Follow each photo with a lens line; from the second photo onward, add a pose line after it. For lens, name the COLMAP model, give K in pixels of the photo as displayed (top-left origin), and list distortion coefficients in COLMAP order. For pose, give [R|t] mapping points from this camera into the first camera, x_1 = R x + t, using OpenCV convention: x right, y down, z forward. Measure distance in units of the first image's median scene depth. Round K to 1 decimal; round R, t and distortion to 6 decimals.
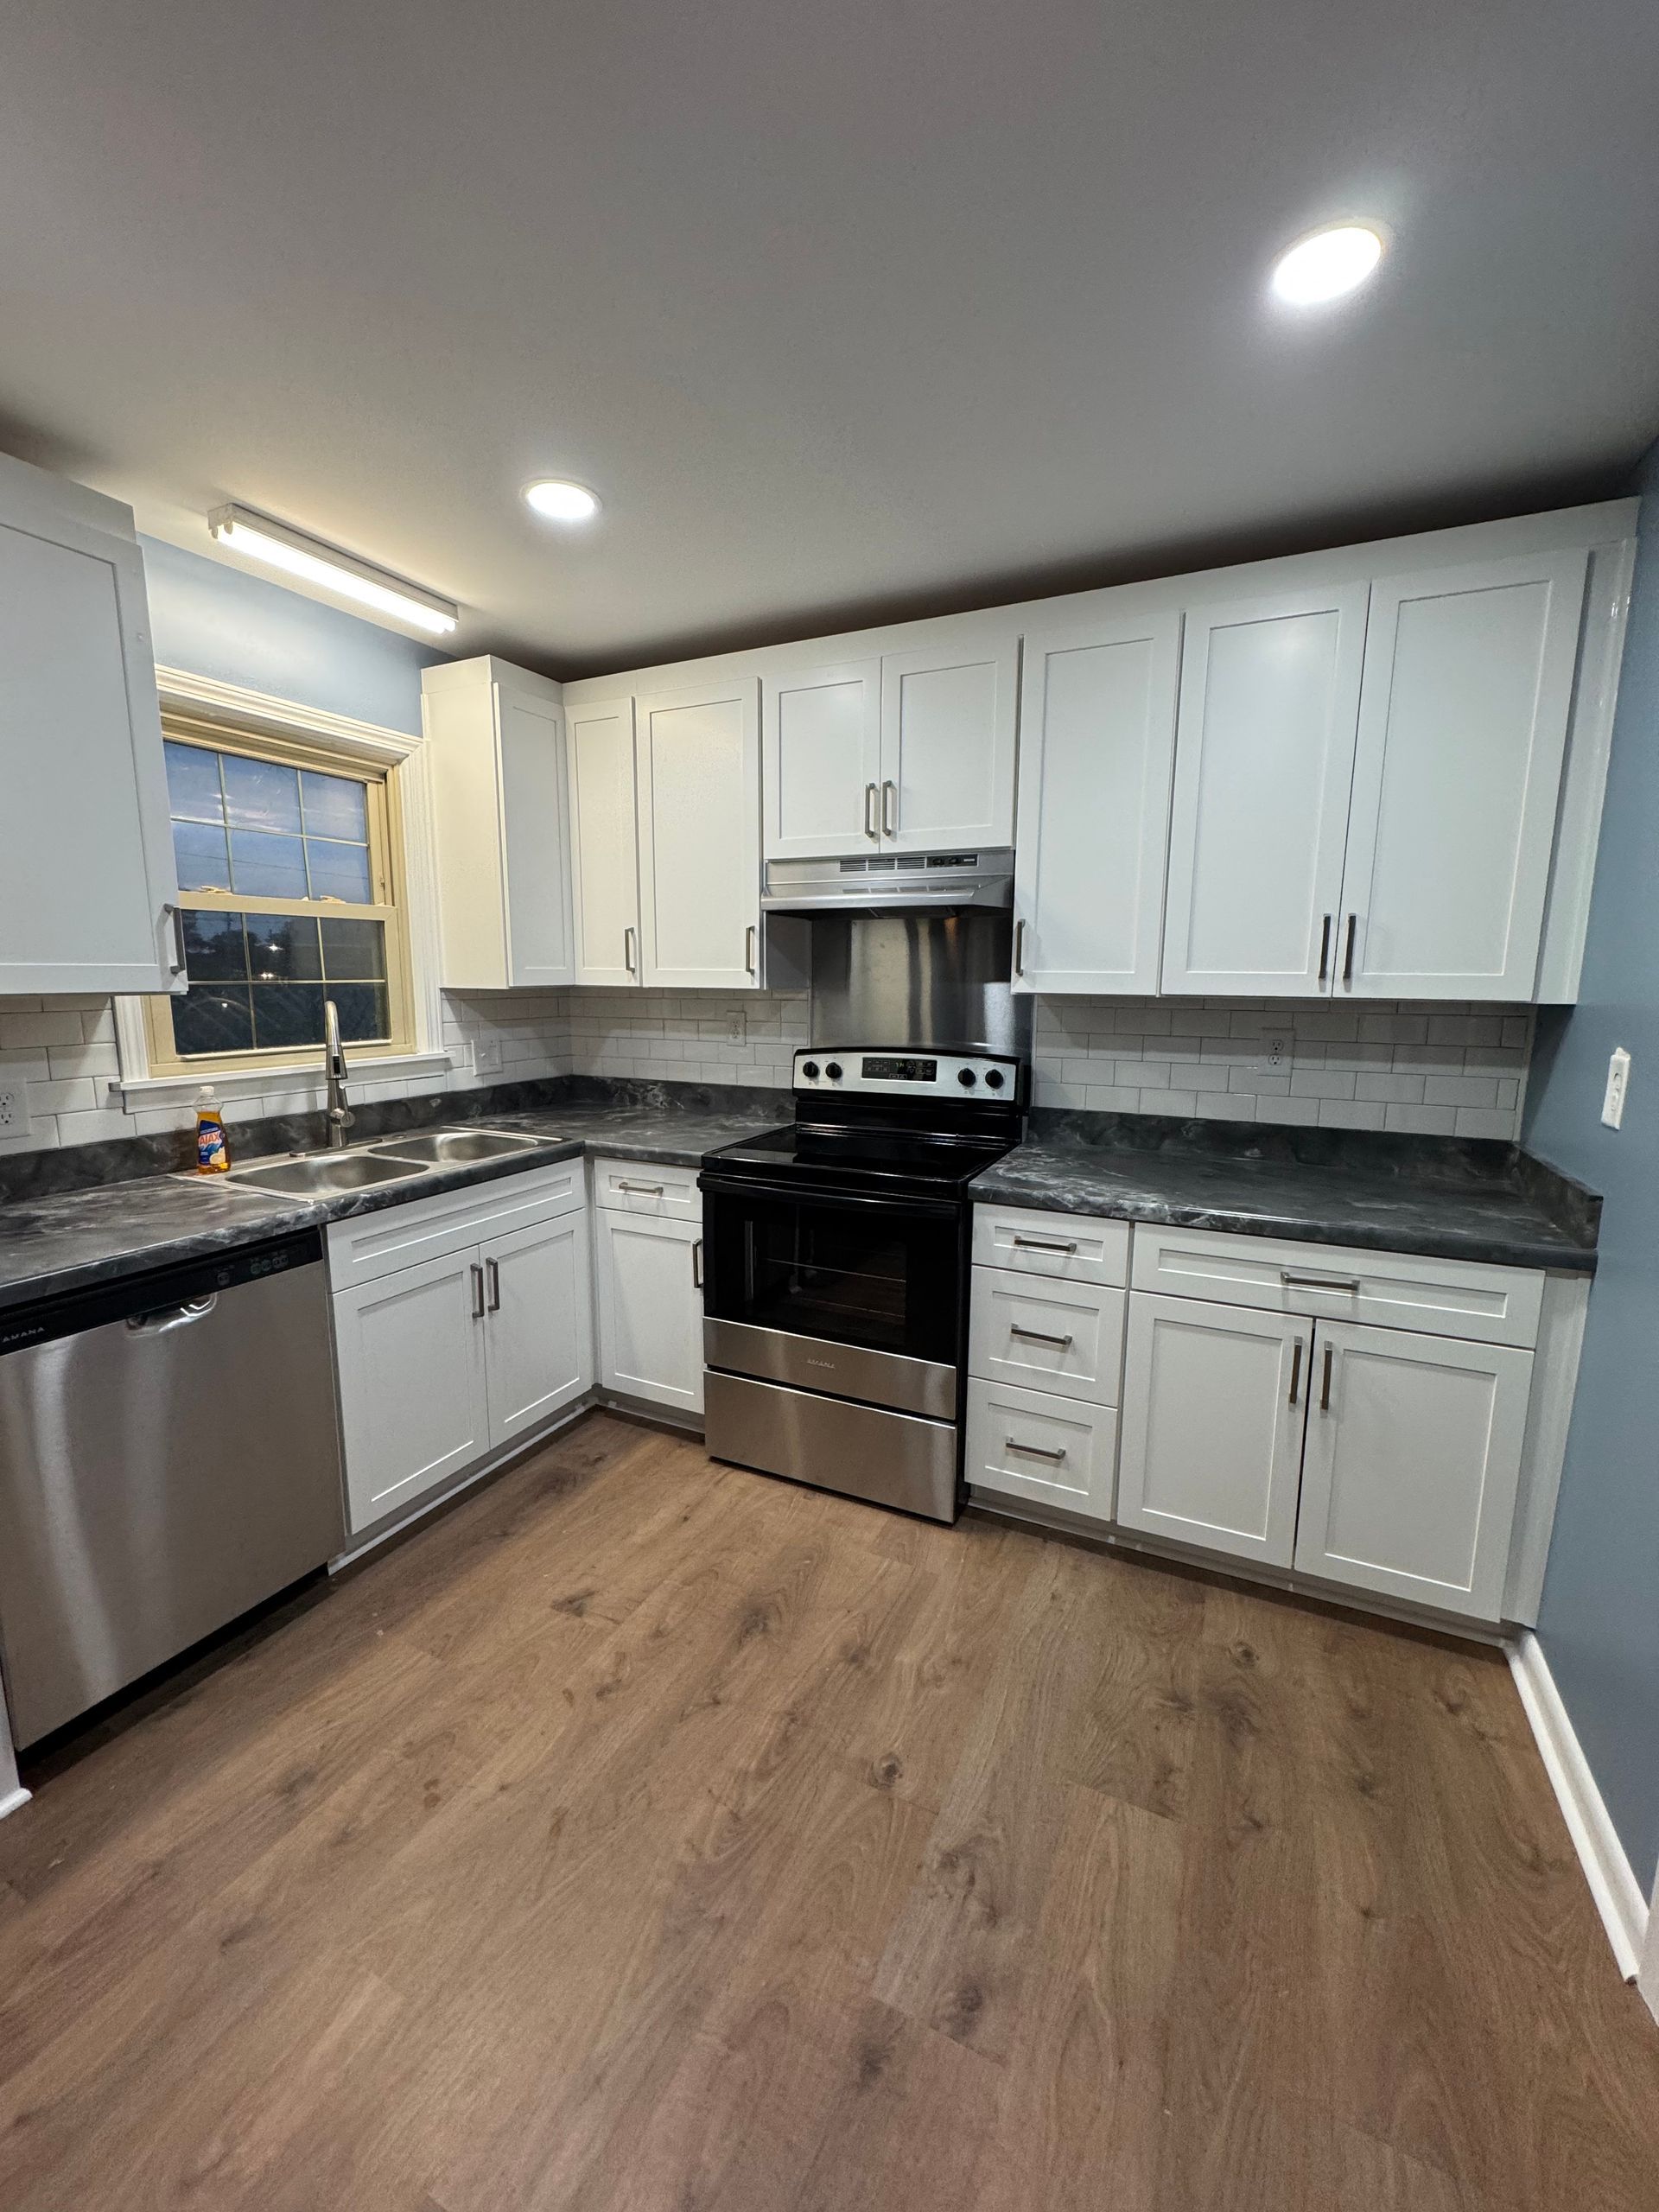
lens RADIAL K [[879.6, 0, 822.2], [0, 879.6, 1106.4], [0, 0, 1]] dist [-0.001176, 0.000224]
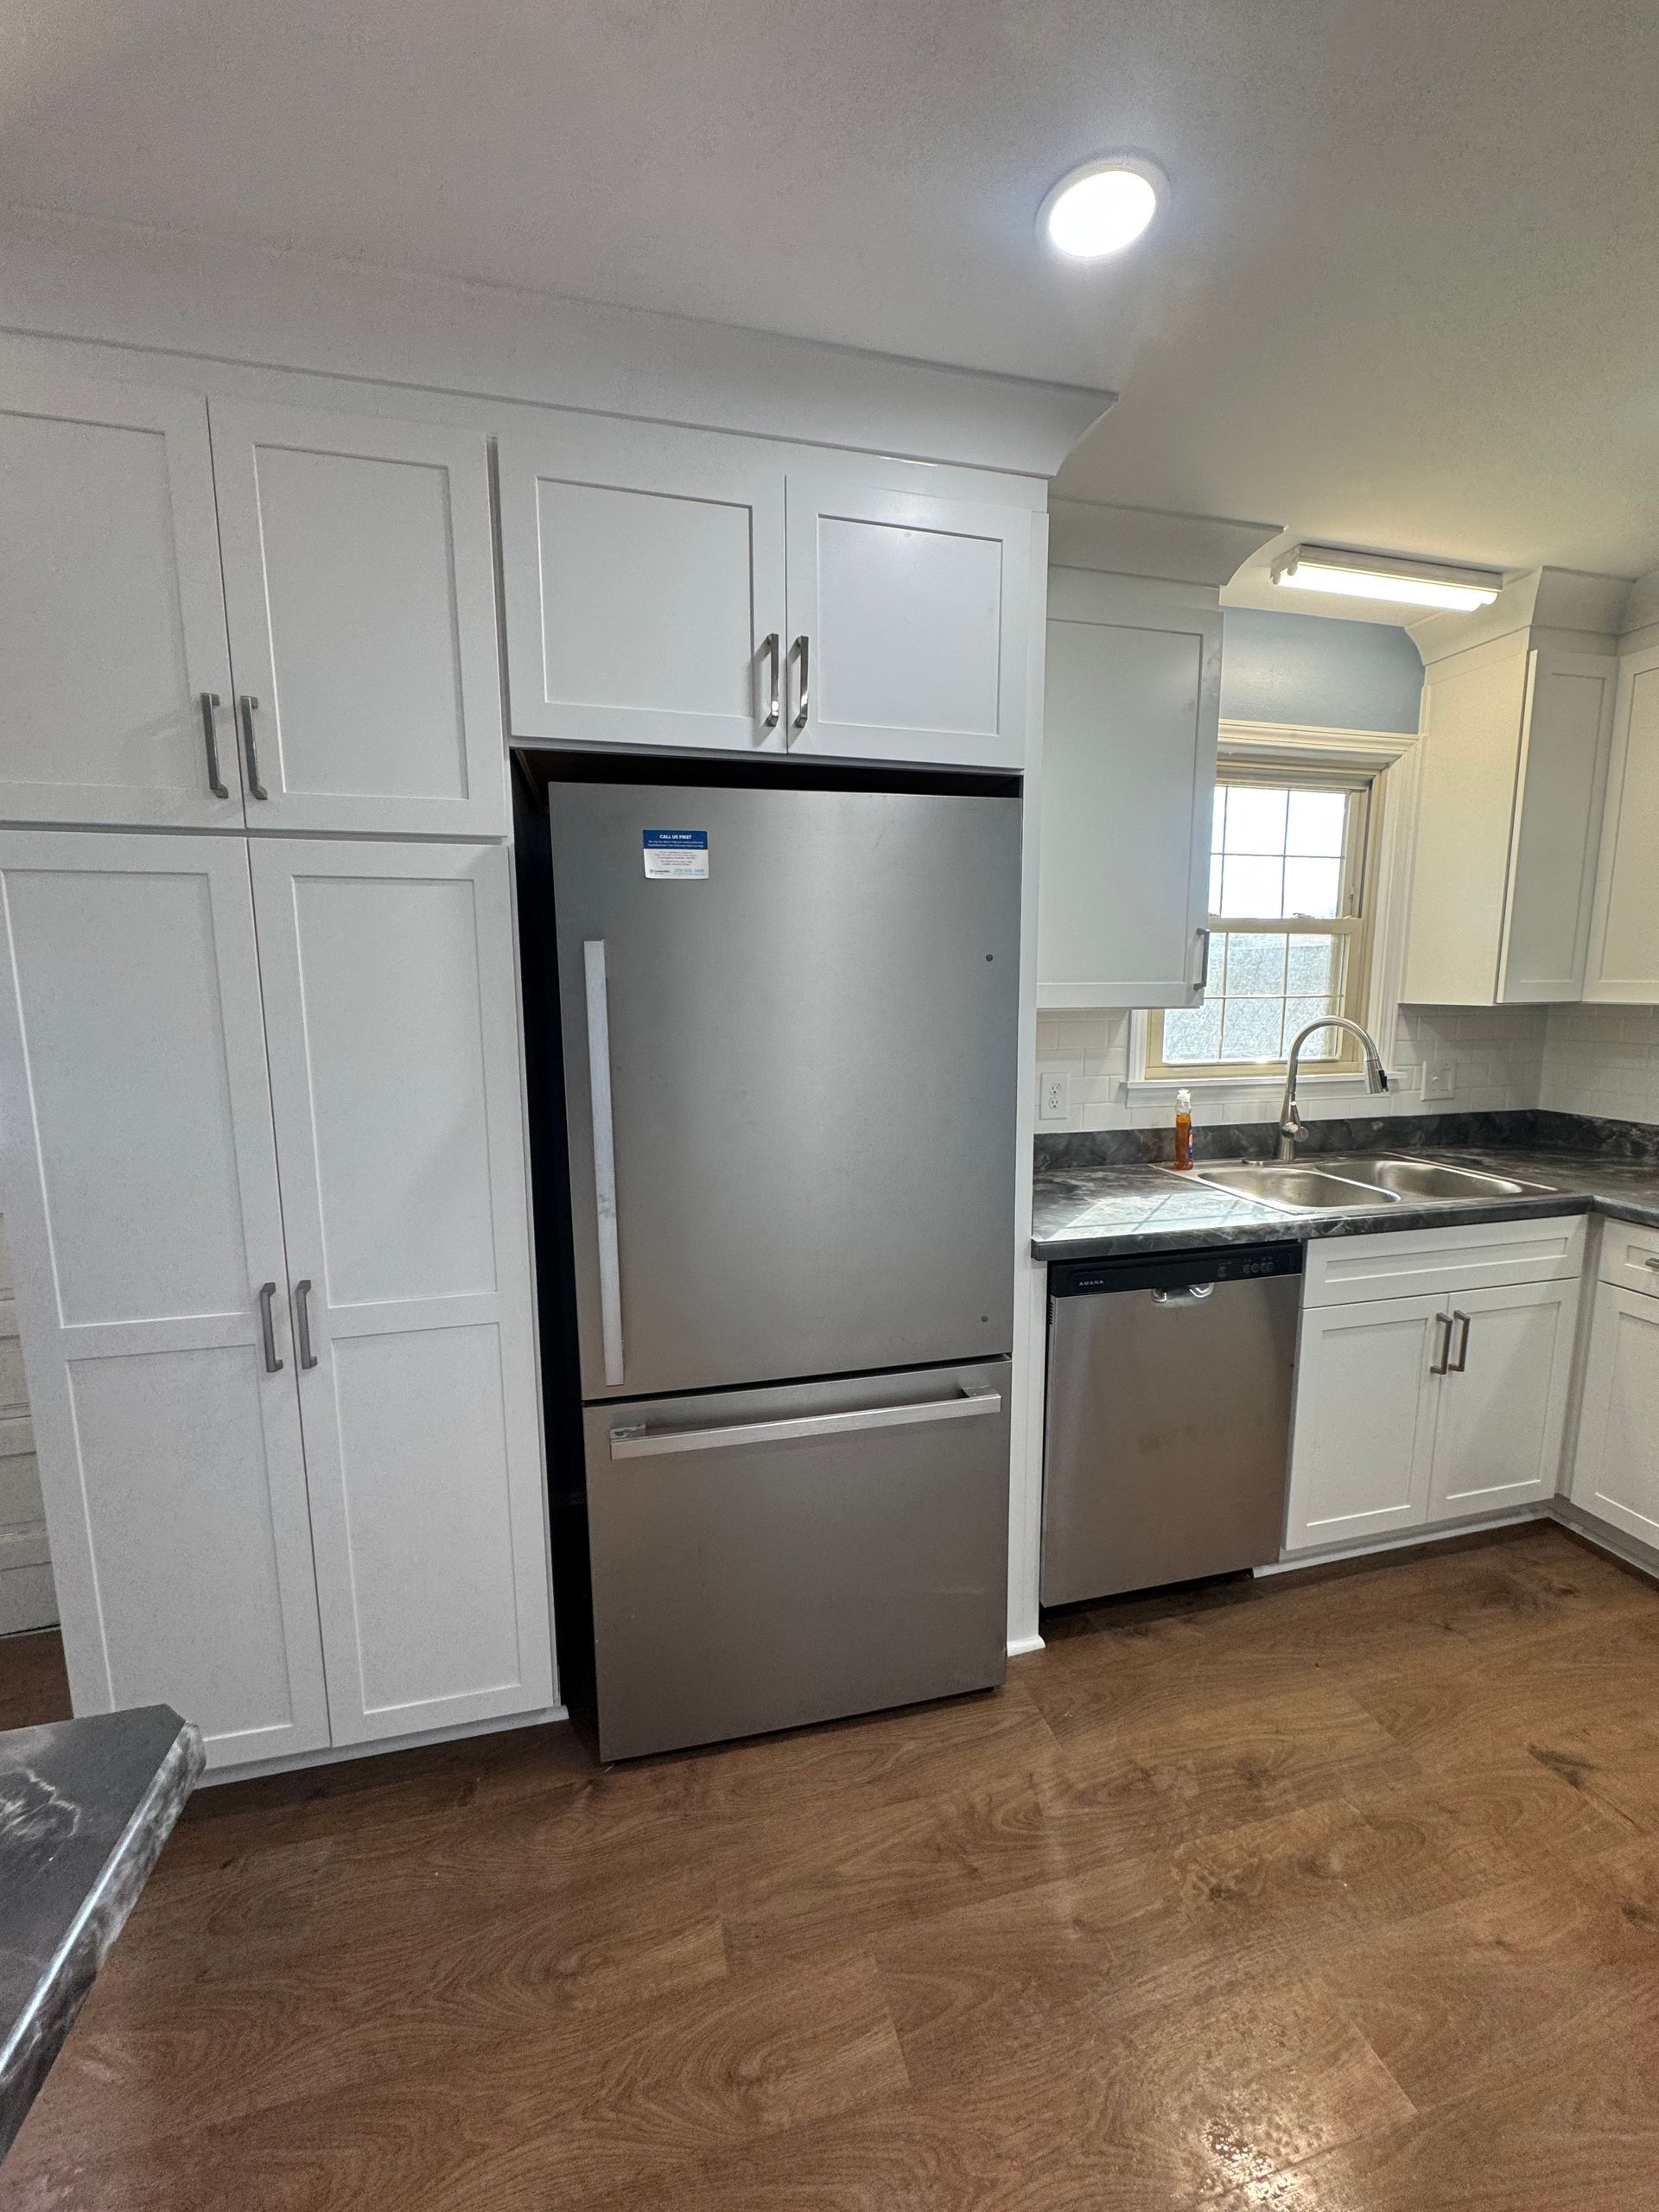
lens RADIAL K [[875.9, 0, 829.5], [0, 875.9, 1106.0], [0, 0, 1]] dist [-0.003835, 0.000270]
pose [[0.652868, 0.097336, -0.751192, -0.160411], [-0.108016, 0.993538, 0.034860, 0.006417], [0.749731, 0.058381, 0.659162, -0.064405]]
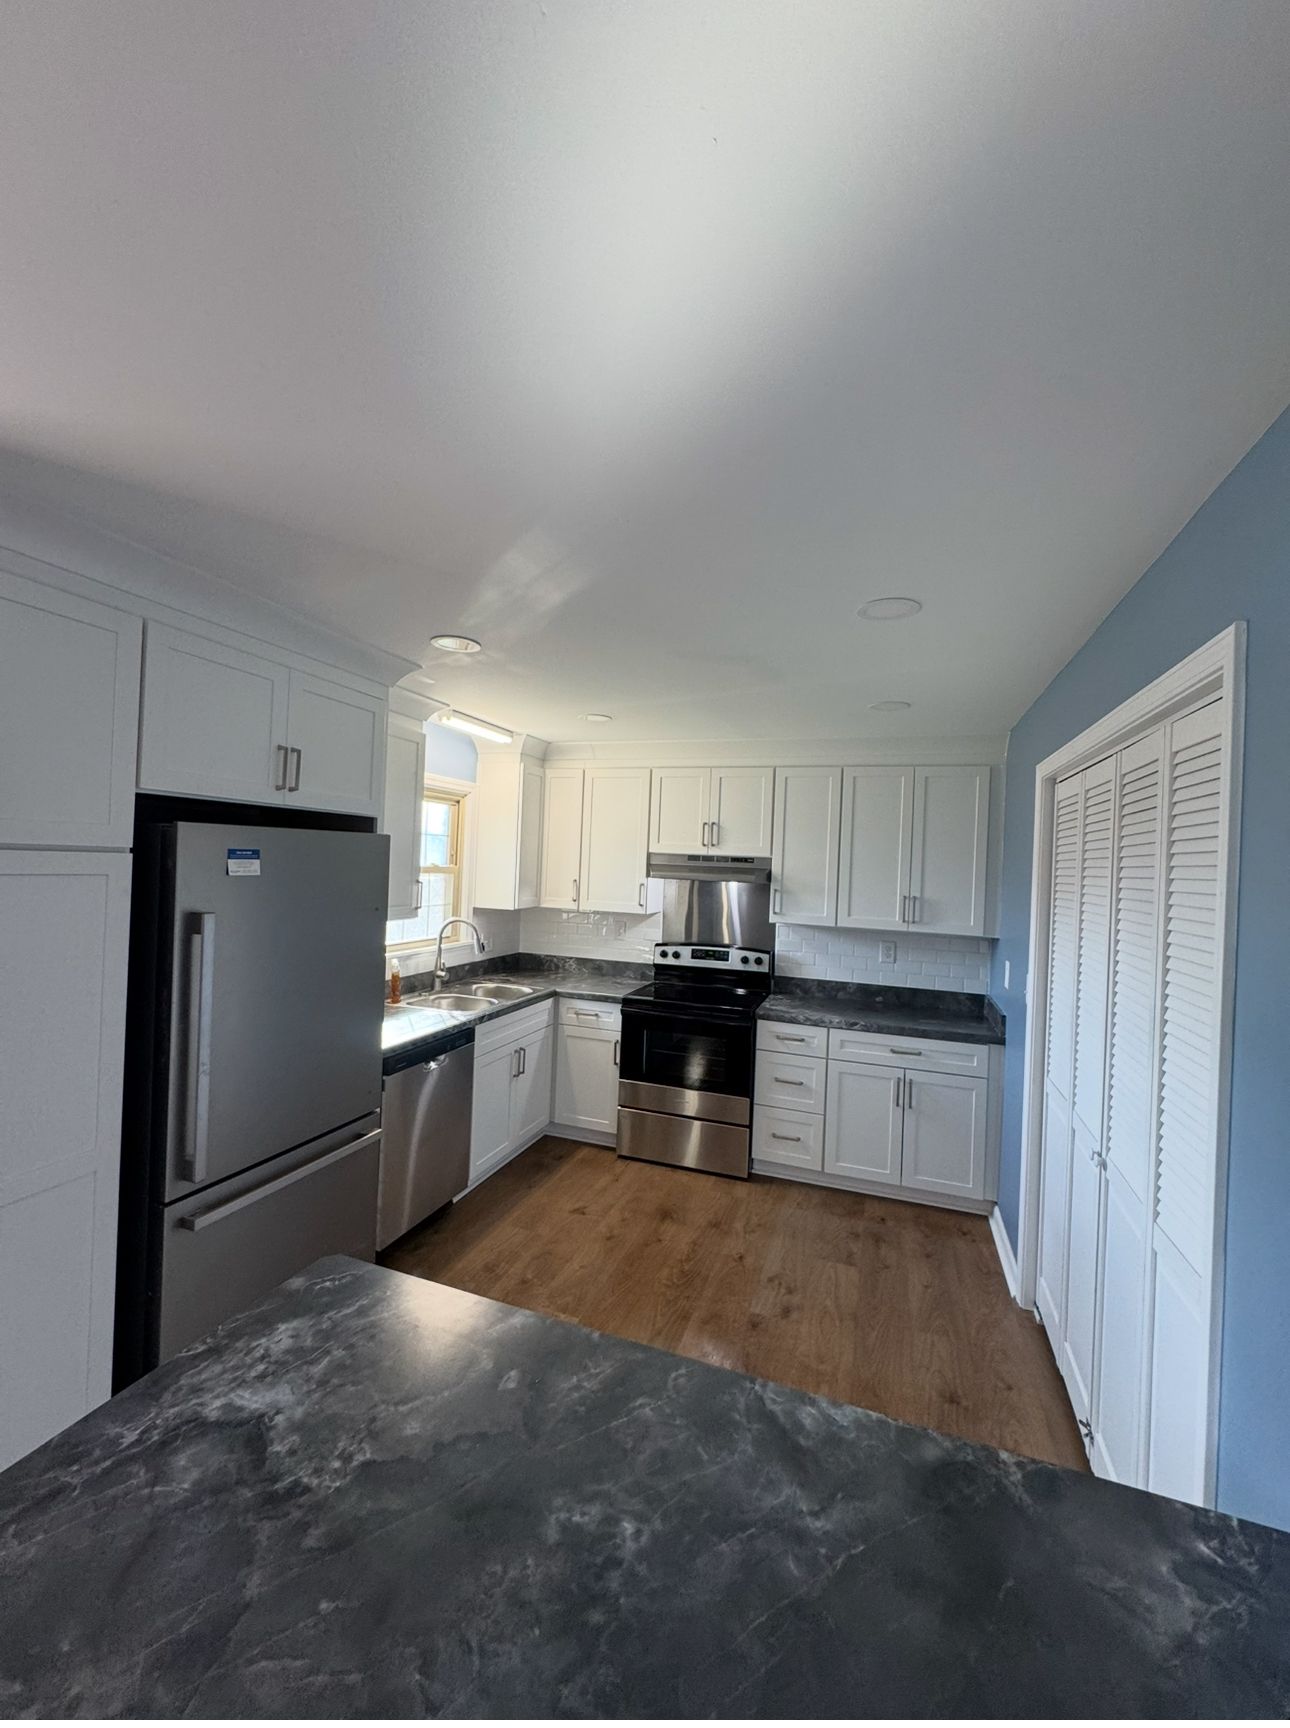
lens RADIAL K [[684.3, 0, 645.0], [0, 684.3, 864.0], [0, 0, 1]] dist [-0.003835, 0.000270]
pose [[0.992893, 0.034460, 0.113908, -0.304366], [-0.016921, 0.988314, -0.151488, -0.010804], [-0.117797, 0.148484, 0.981874, -0.675434]]
